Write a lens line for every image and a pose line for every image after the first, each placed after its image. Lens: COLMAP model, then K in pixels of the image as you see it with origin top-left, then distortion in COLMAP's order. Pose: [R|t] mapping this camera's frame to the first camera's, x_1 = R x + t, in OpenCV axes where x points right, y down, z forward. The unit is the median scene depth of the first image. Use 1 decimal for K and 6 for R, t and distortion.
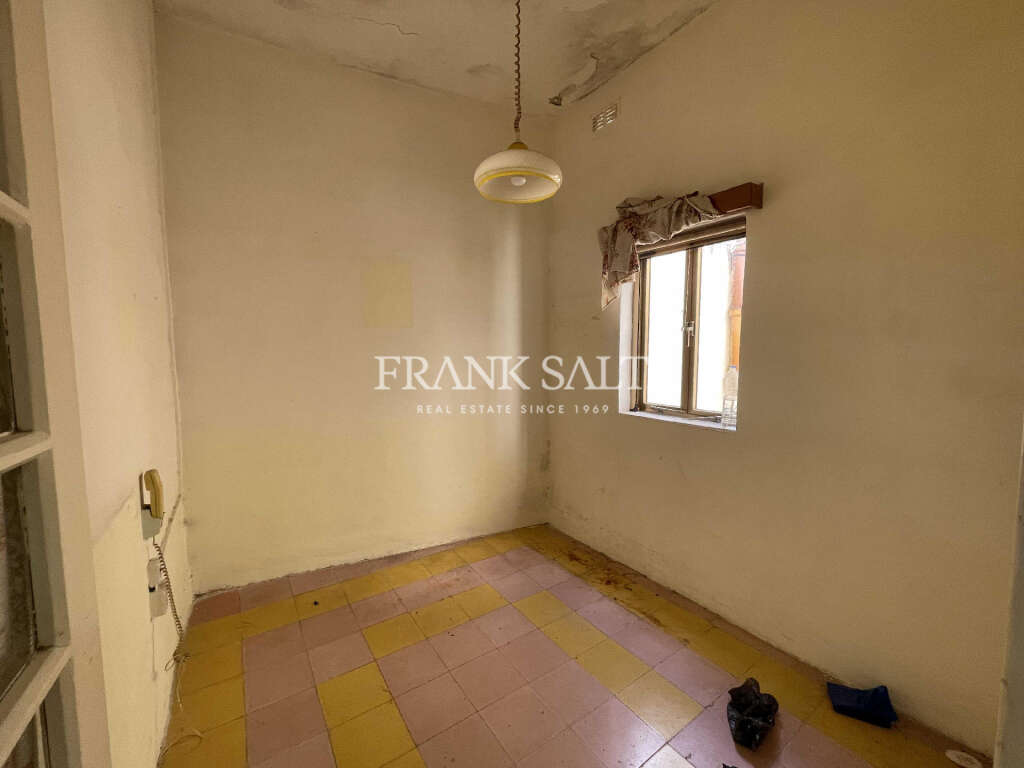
lens RADIAL K [[408.6, 0, 509.9], [0, 408.6, 384.9], [0, 0, 1]] dist [-0.011529, 0.001653]
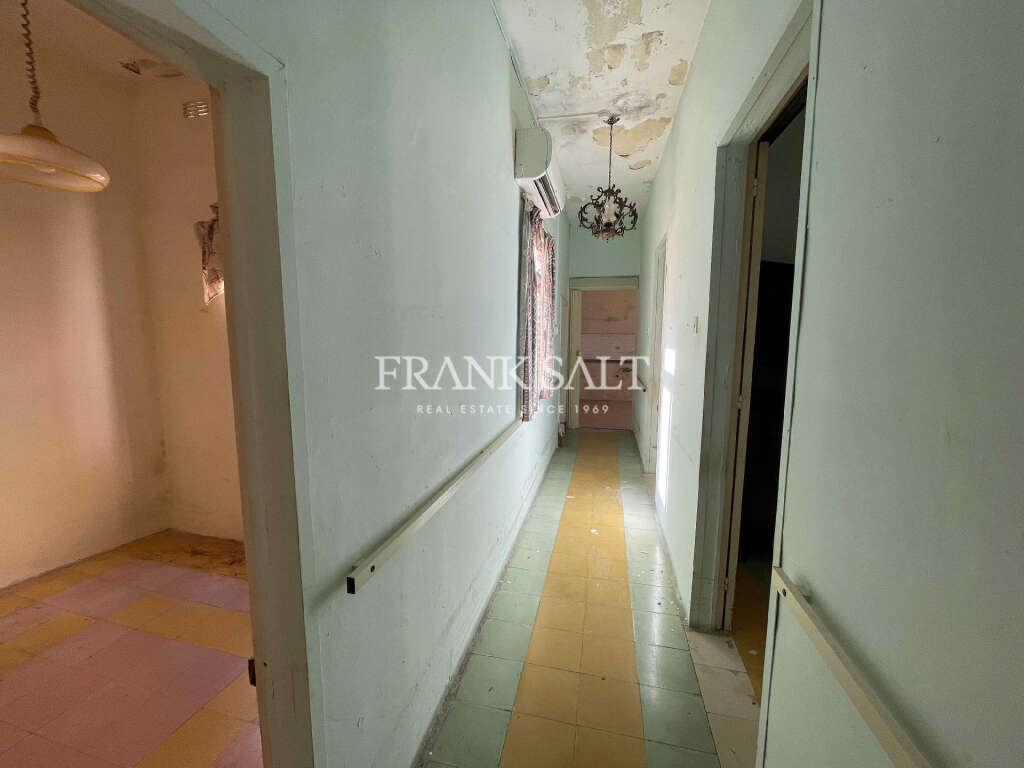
lens RADIAL K [[408.6, 0, 510.0], [0, 408.6, 384.4], [0, 0, 1]] dist [-0.011529, 0.001653]
pose [[0.754453, -0.071684, 0.652428, 0.124208], [0.047000, 0.997367, 0.055234, -0.006092], [-0.654669, -0.011007, 0.755836, -0.260804]]
